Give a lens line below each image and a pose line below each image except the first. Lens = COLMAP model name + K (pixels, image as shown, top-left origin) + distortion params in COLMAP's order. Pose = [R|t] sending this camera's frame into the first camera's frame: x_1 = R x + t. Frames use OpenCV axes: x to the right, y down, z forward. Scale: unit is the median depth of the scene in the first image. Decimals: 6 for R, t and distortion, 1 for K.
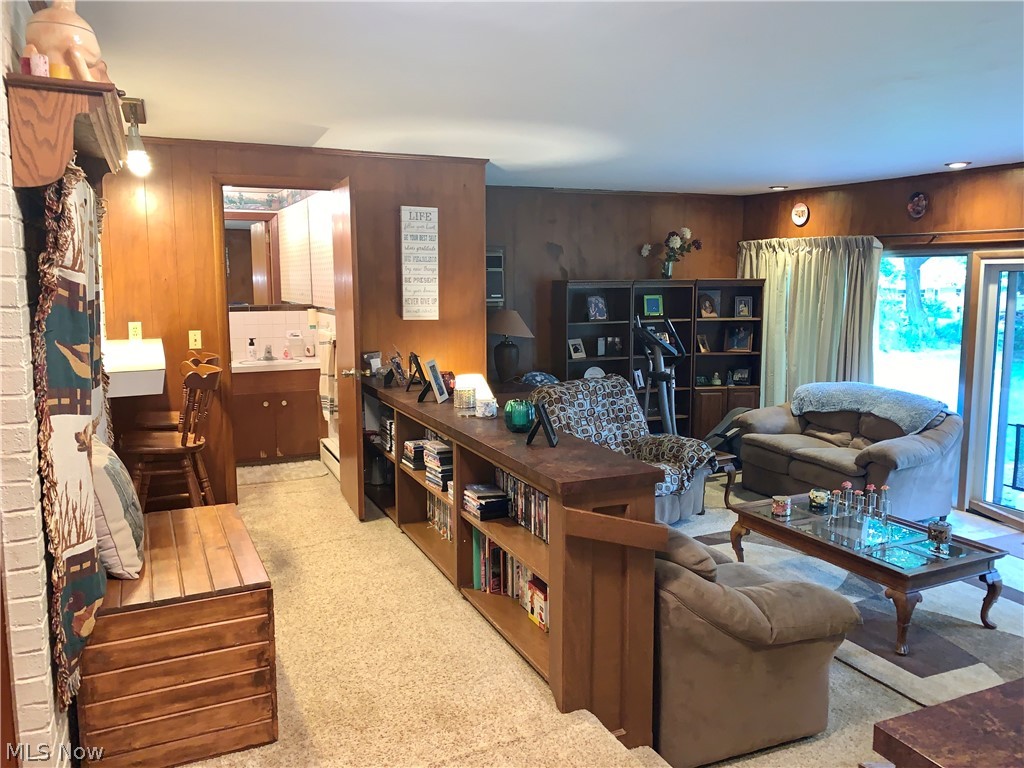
lens RADIAL K [[782.2, 0, 508.3], [0, 782.2, 379.3], [0, 0, 1]] dist [0.026779, -0.005752]
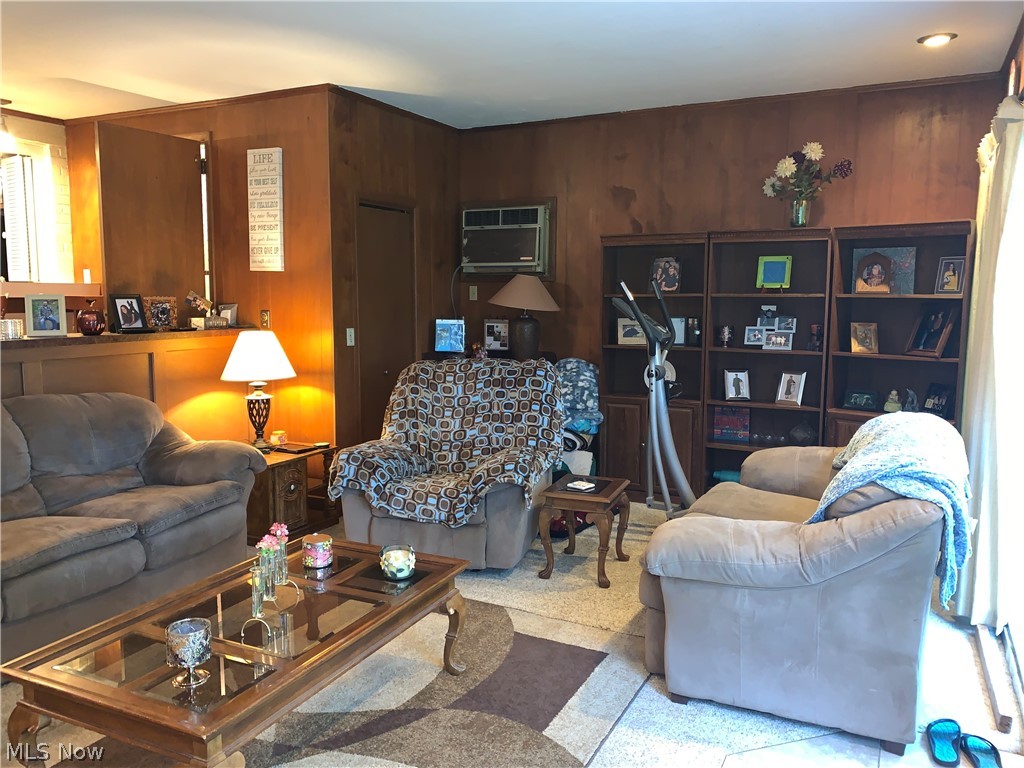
lens RADIAL K [[804.1, 0, 512.0], [0, 804.1, 384.0], [0, 0, 1]] dist [-0.002350, -0.002878]
pose [[0.634912, 0.090487, -0.767267, 0.714539], [-0.105913, 0.993935, 0.029576, -0.001860], [0.765290, 0.062485, 0.640646, 0.545753]]
